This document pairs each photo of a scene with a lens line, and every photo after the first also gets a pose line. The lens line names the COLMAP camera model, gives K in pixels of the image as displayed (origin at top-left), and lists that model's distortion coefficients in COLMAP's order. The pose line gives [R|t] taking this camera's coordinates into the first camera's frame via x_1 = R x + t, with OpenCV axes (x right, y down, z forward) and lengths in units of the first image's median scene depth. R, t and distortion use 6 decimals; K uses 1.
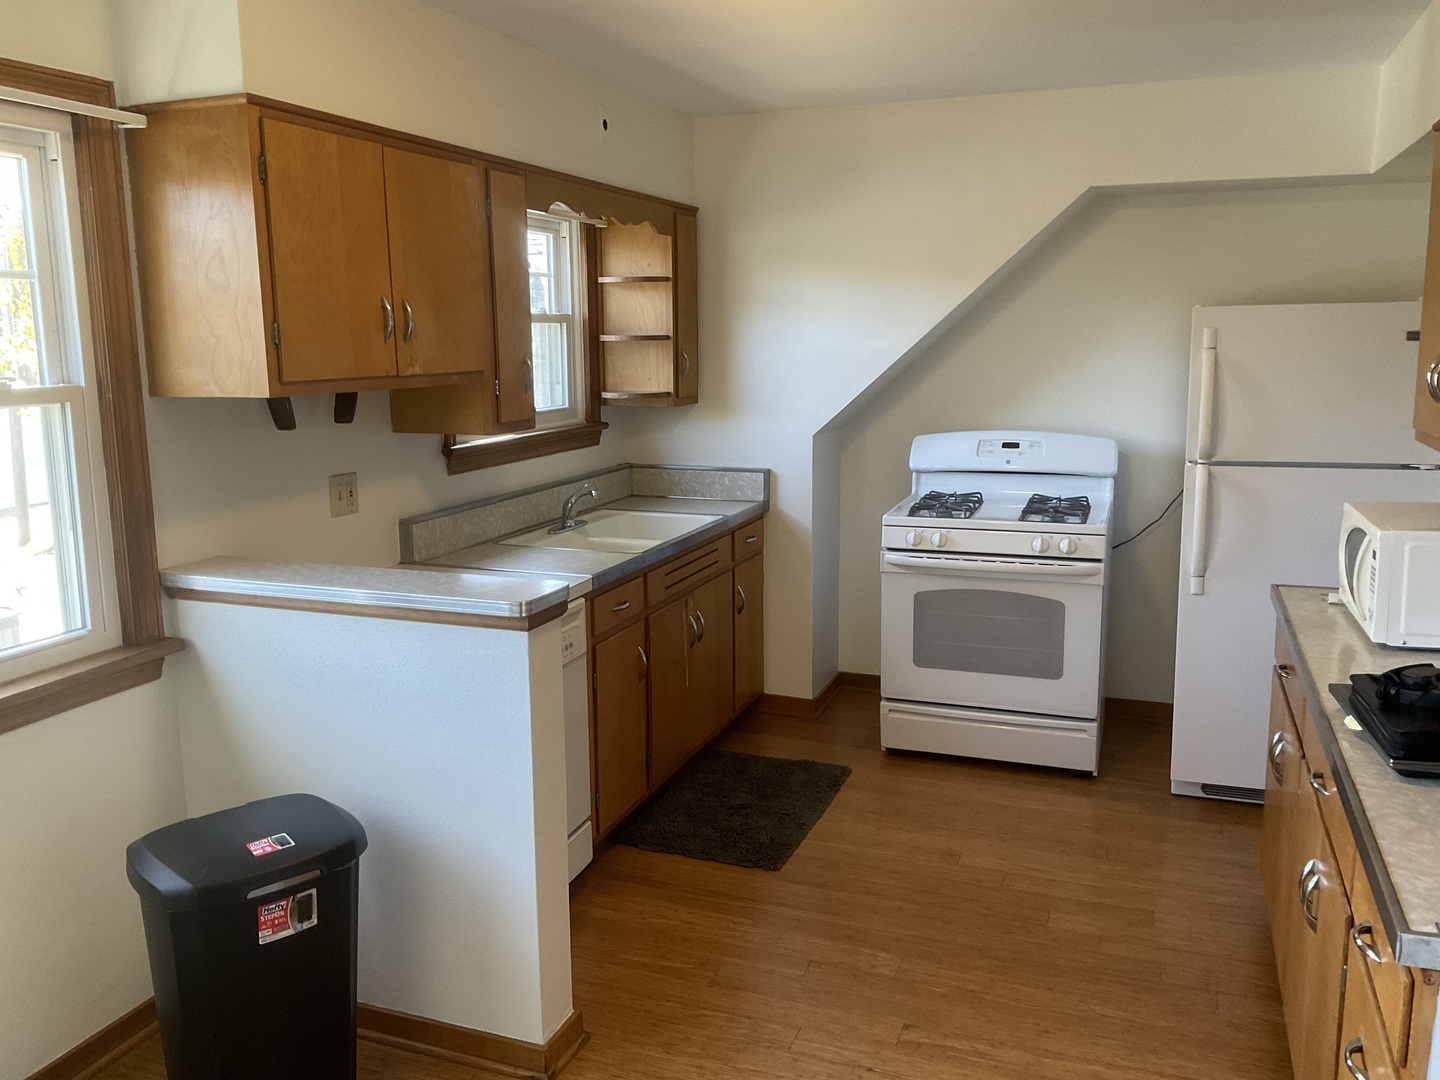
lens RADIAL K [[1191.7, 0, 721.5], [0, 1191.7, 533.7], [0, 0, 1]] dist [0.106245, -0.201467]
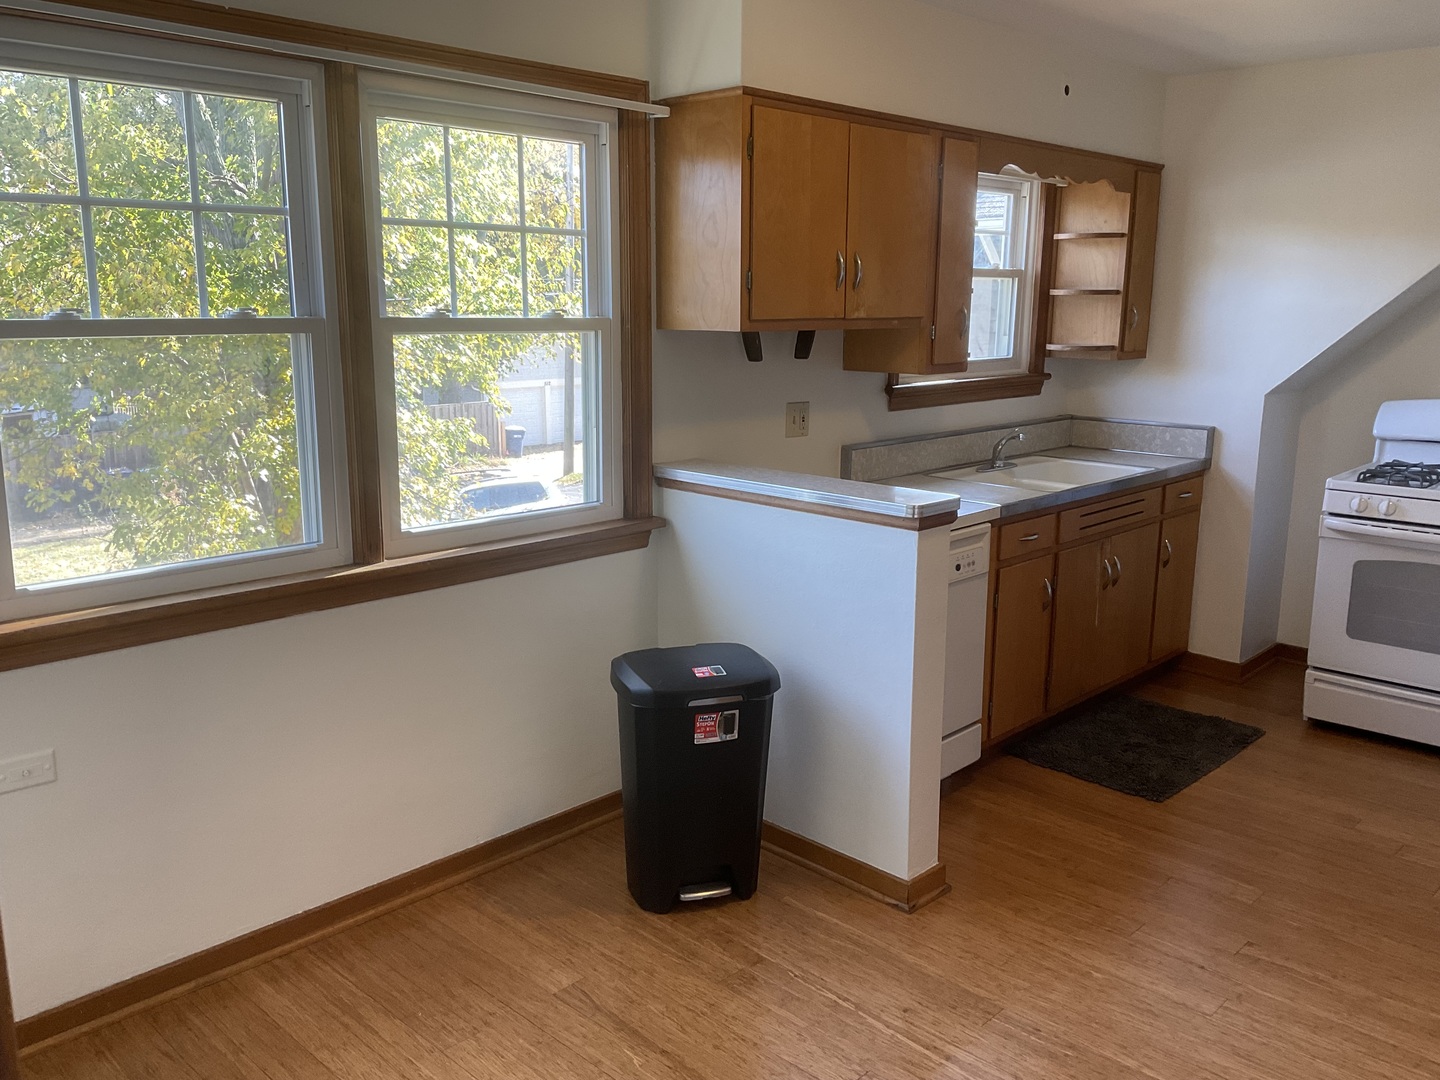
lens RADIAL K [[1202.2, 0, 715.4], [0, 1202.2, 540.6], [0, 0, 1]] dist [0.103569, -0.219188]
pose [[0.916966, 0.095332, -0.387408, 0.077970], [-0.082800, 0.995363, 0.048955, 0.031948], [0.390279, -0.012813, 0.920607, -0.123083]]
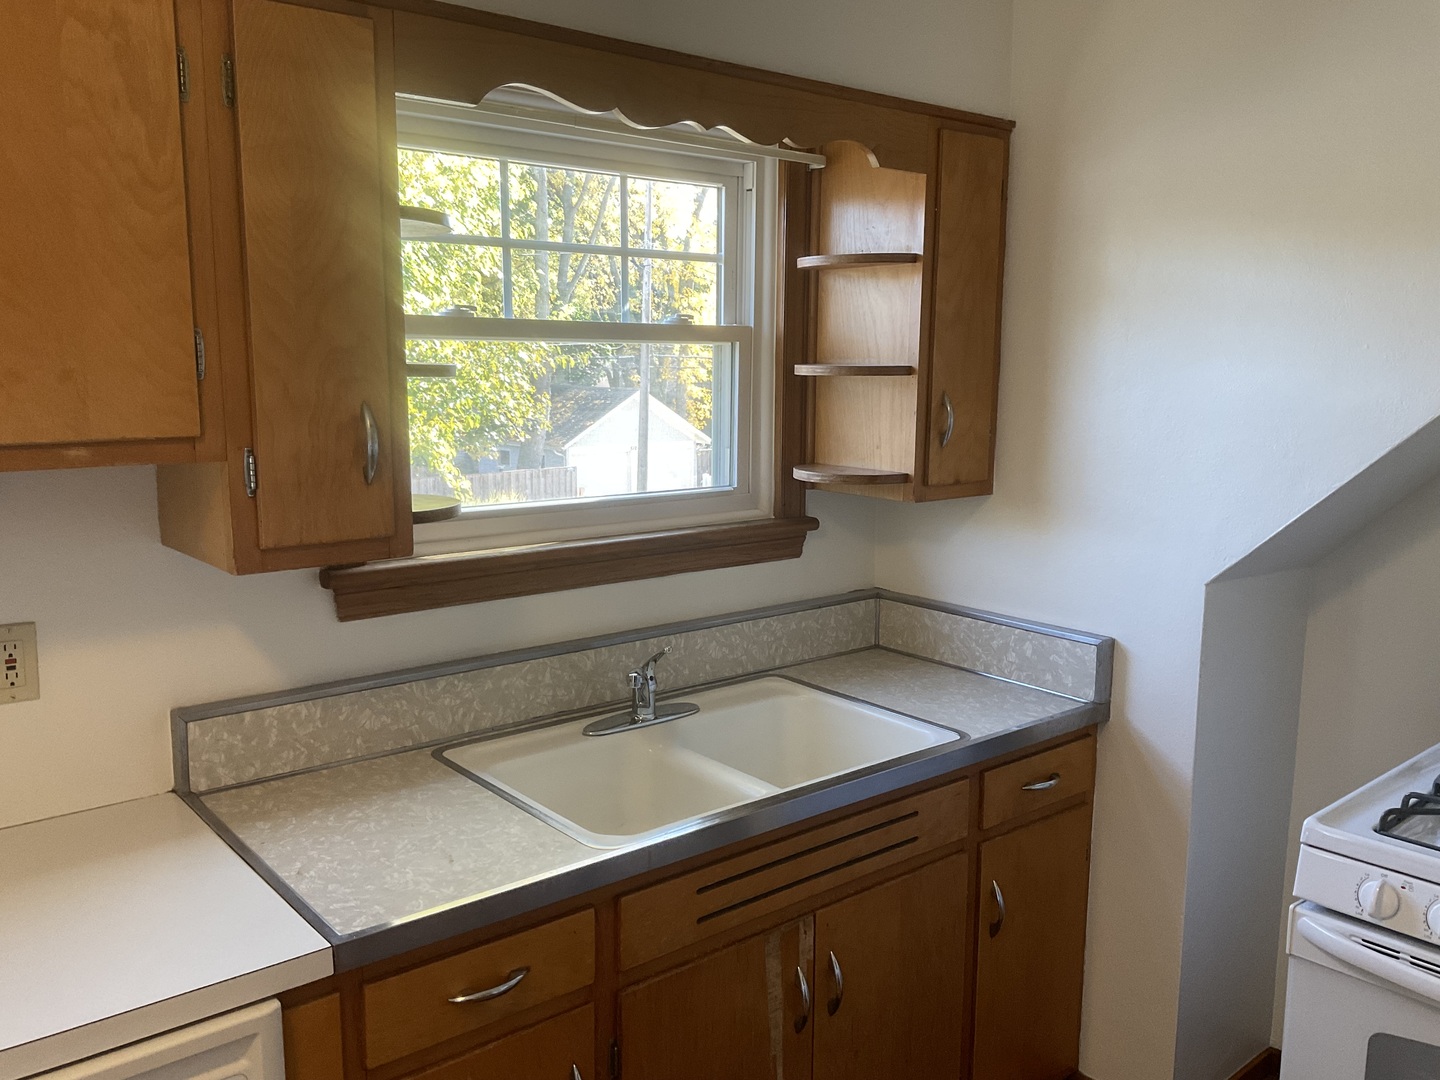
lens RADIAL K [[1191.7, 0, 721.5], [0, 1191.7, 533.7], [0, 0, 1]] dist [0.106245, -0.201467]
pose [[0.866019, 0.088485, -0.492119, 0.181715], [-0.098287, 0.995140, 0.005967, -0.109267], [0.490255, 0.043201, 0.870508, 0.628753]]
